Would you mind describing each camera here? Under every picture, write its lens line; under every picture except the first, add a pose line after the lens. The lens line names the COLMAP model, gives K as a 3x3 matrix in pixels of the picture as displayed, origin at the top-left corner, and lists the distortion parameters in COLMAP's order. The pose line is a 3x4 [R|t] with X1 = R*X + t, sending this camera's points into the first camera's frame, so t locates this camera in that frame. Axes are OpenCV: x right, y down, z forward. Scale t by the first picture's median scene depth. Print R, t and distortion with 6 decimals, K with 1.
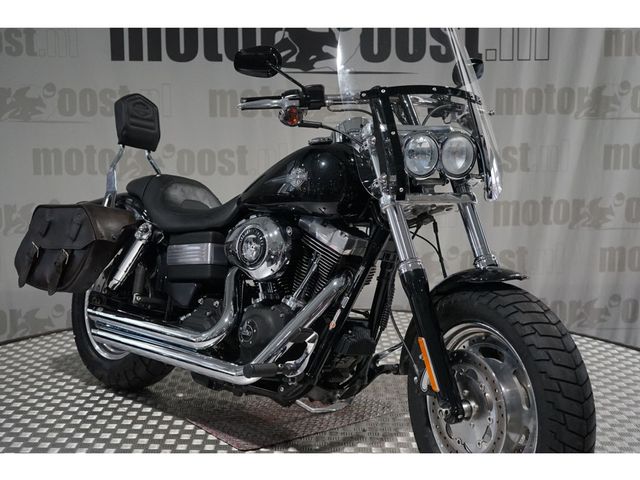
lens RADIAL K [[963.0, 0, 320.0], [0, 963.0, 240.0], [0, 0, 1]] dist [-0.588836, -0.003195]
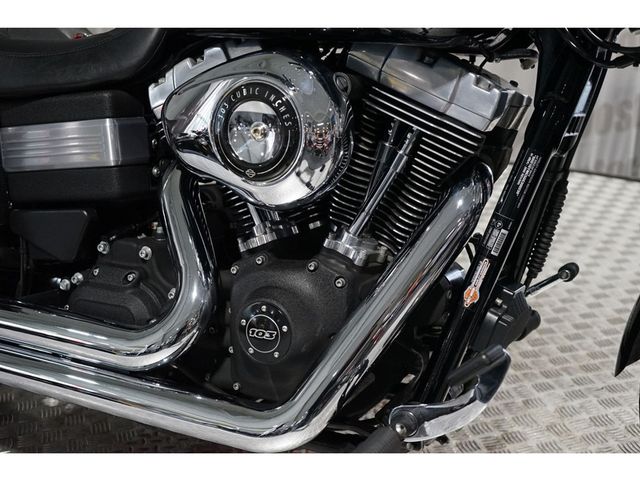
lens RADIAL K [[888.1, 0, 320.0], [0, 888.1, 240.0], [0, 0, 1]] dist [0.001428, 0.006053]
pose [[0.957810, -0.133525, 0.254502, -0.141490], [0.073657, 0.969993, 0.231705, -0.032152], [-0.277803, -0.203184, 0.938904, 0.605418]]
